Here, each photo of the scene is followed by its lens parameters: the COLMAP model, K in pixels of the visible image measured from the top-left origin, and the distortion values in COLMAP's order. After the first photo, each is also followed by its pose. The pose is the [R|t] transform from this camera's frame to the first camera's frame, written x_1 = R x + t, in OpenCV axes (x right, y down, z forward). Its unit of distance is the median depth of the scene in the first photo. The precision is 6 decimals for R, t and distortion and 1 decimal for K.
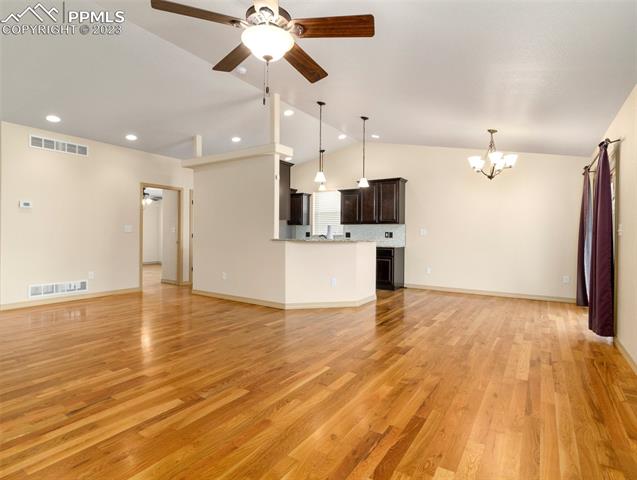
lens RADIAL K [[331.6, 0, 322.3], [0, 331.6, 239.7], [0, 0, 1]] dist [0.002924, 0.000625]
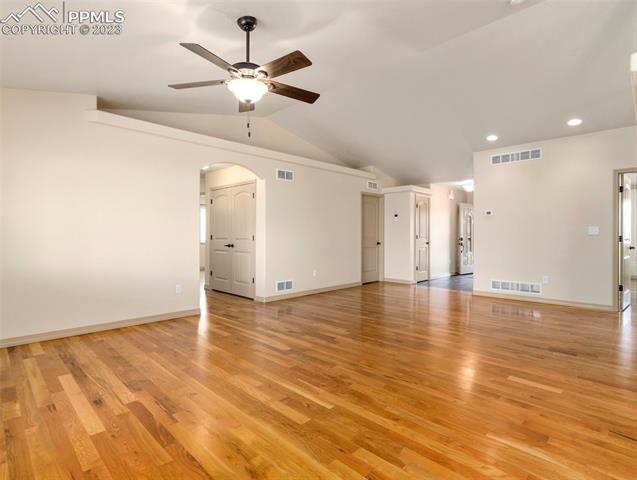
lens RADIAL K [[331.6, 0, 320.8], [0, 331.6, 238.7], [0, 0, 1]] dist [0.002924, 0.000625]
pose [[-0.182727, 0.001138, -0.983163, 0.833179], [-0.018278, 0.999823, 0.004554, -0.011117], [0.982994, 0.018803, -0.182674, 1.187339]]
